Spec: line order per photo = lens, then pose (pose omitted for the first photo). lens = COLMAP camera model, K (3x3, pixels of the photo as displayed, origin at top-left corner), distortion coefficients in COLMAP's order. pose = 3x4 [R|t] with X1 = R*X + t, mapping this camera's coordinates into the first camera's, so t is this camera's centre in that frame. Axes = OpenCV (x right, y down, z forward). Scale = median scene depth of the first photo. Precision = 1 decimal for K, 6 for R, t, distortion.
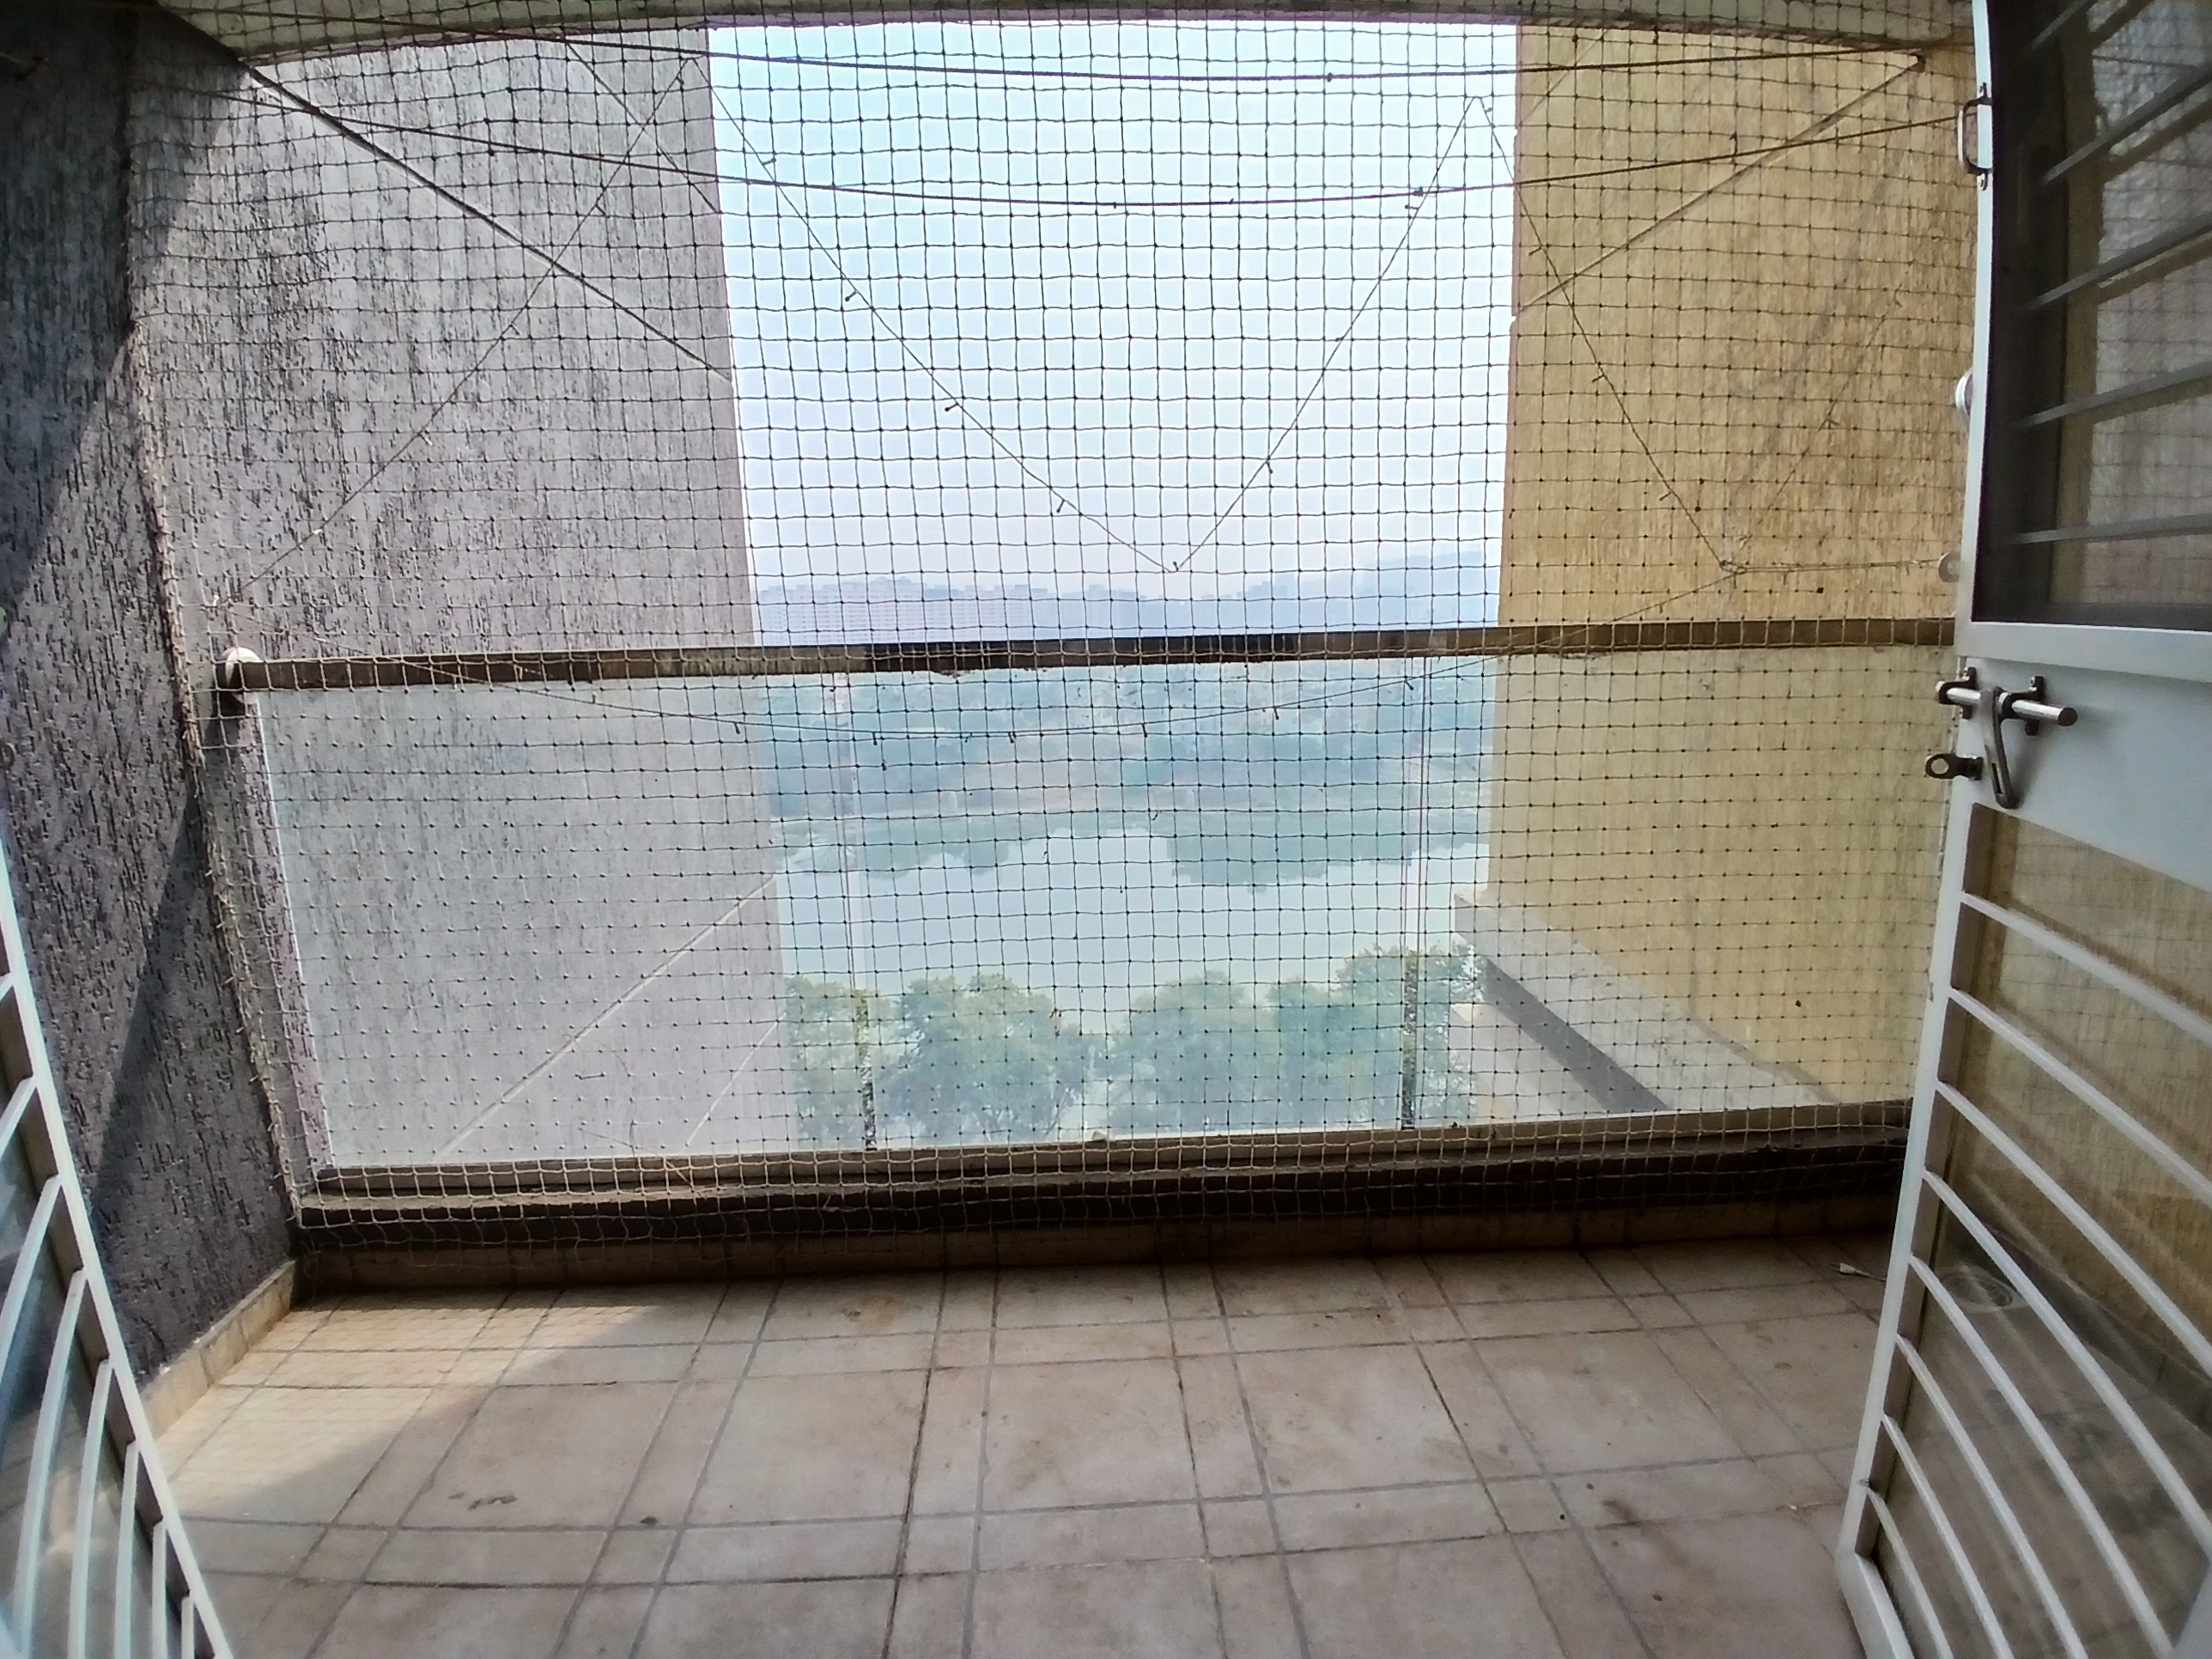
lens RADIAL K [[1105.4, 0, 1110.3], [0, 1105.4, 818.8], [0, 0, 1]] dist [0.013133, -0.051543]
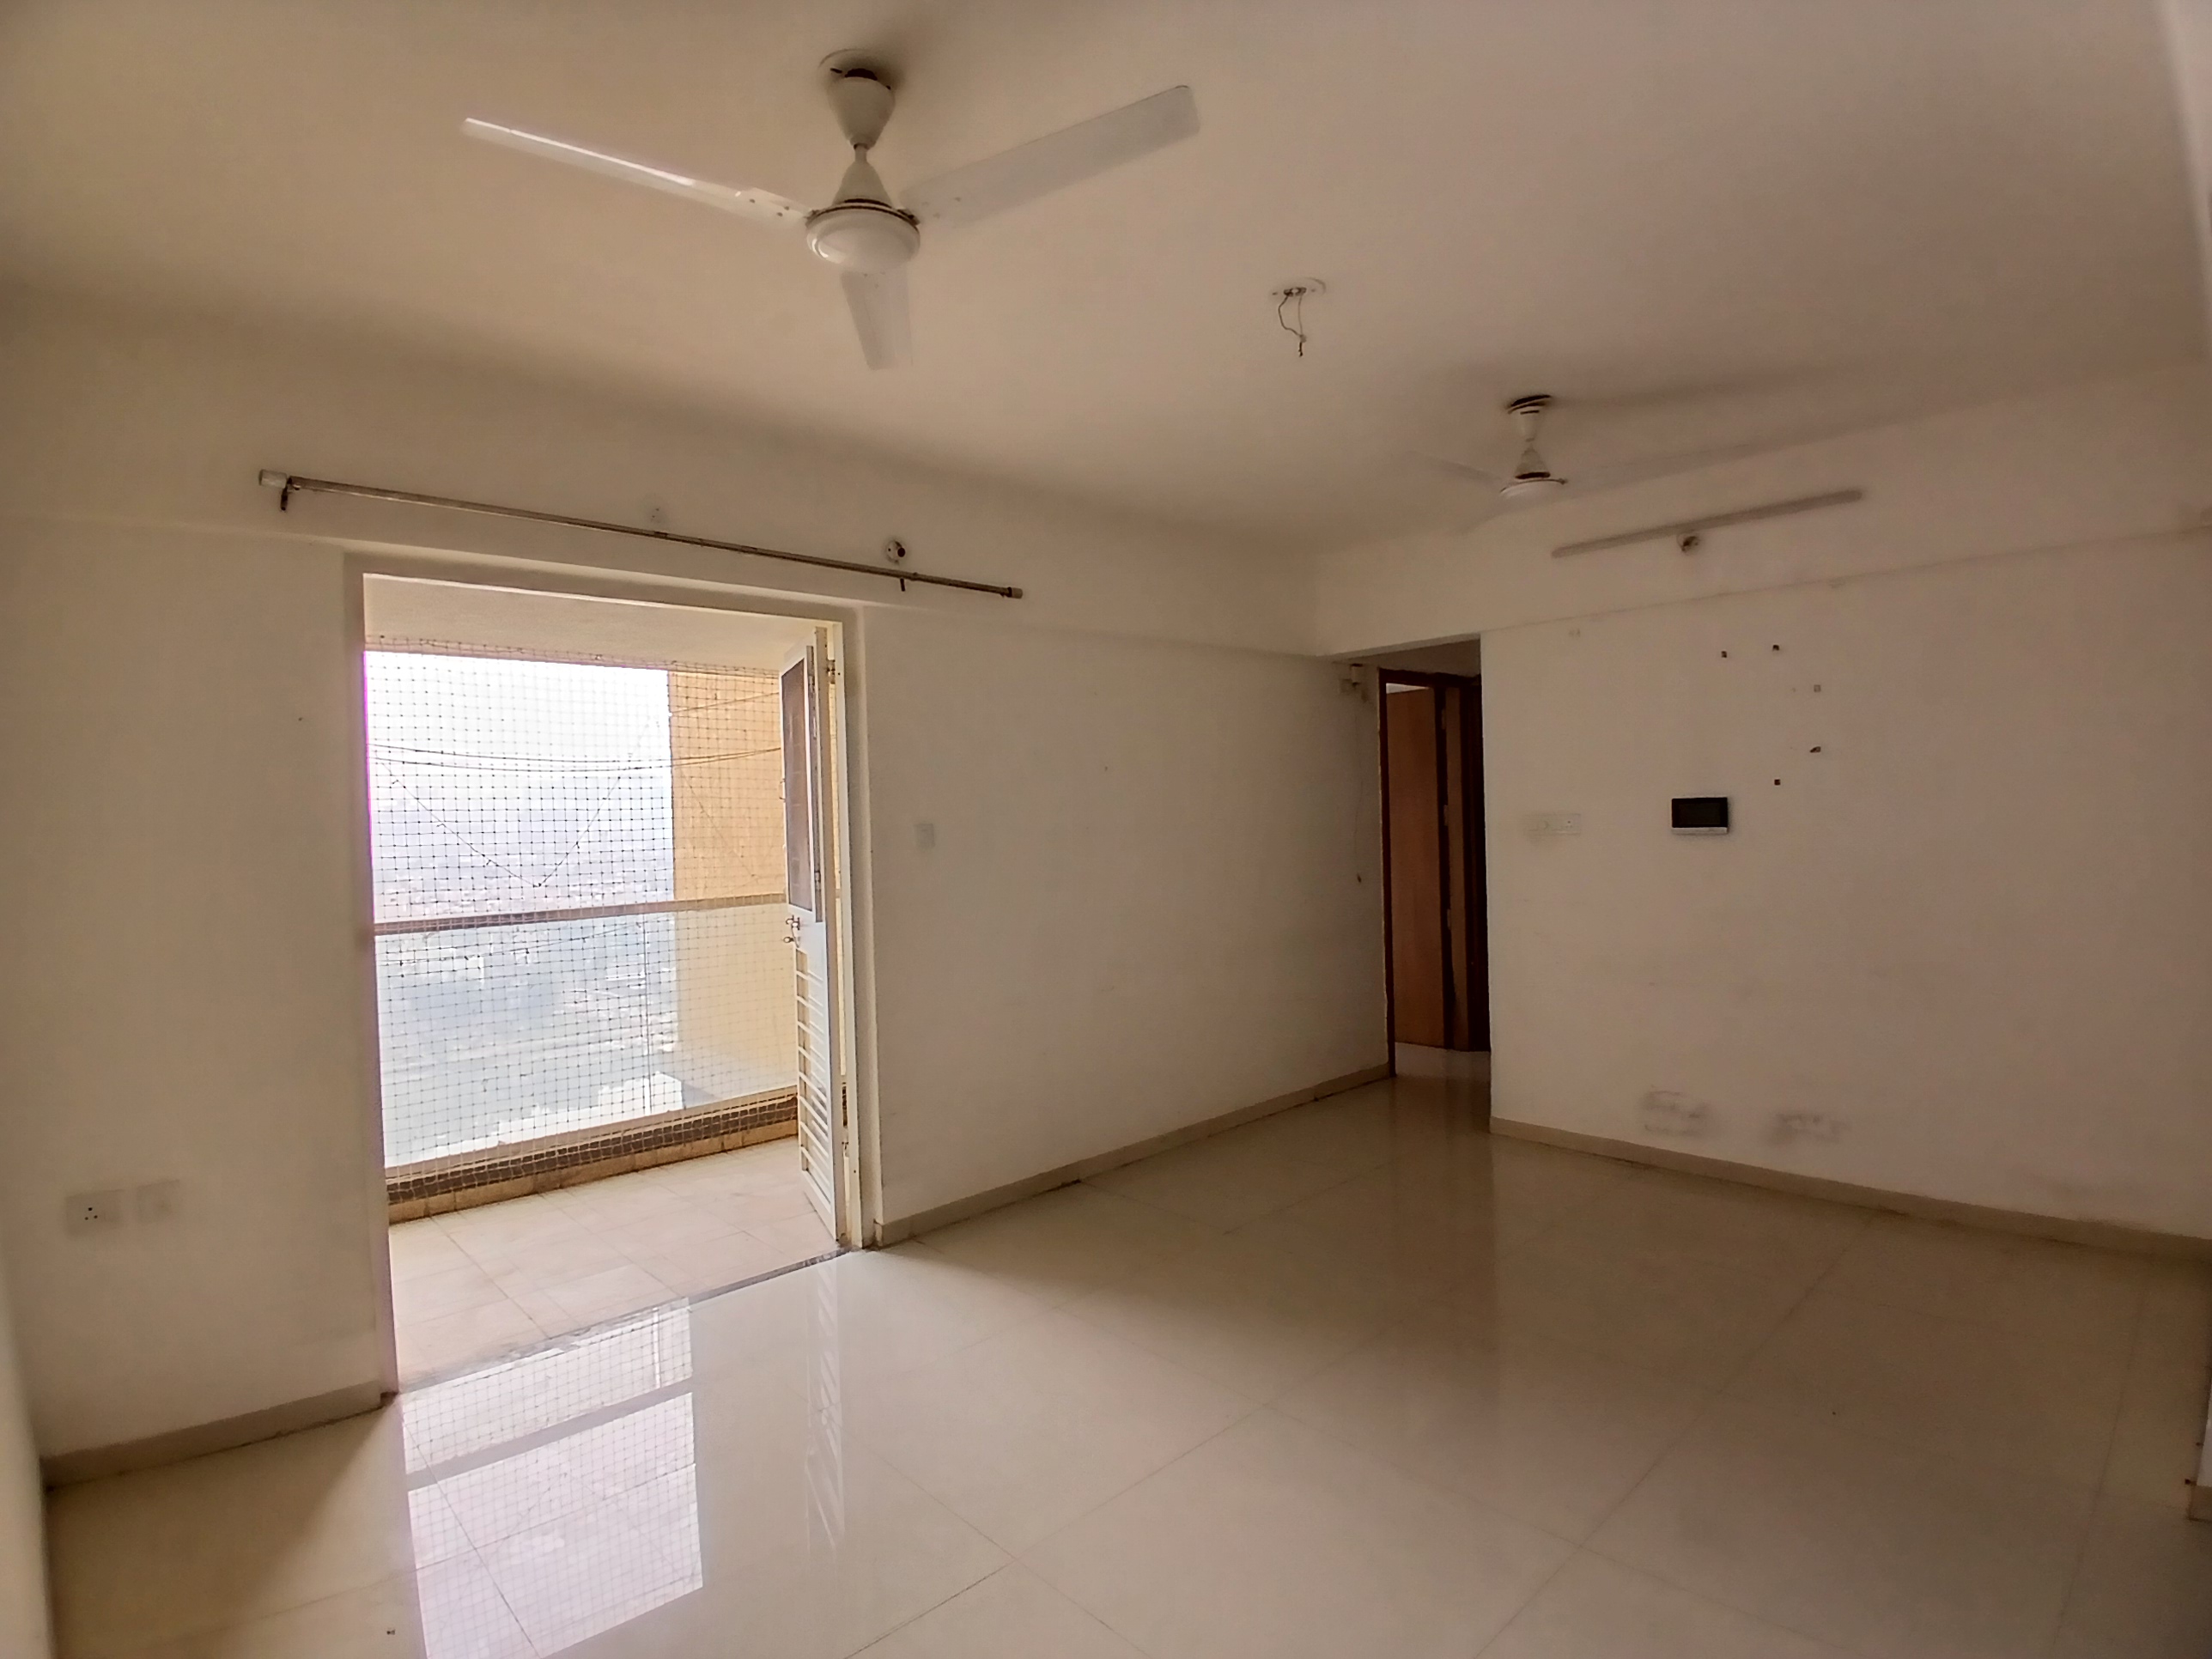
lens RADIAL K [[1105.4, 0, 1110.3], [0, 1105.4, 818.8], [0, 0, 1]] dist [0.013133, -0.051543]
pose [[0.762058, -0.001726, 0.647506, -0.560535], [0.126761, 0.981045, -0.146572, 0.151868], [-0.634980, 0.193775, 0.747832, -1.674309]]
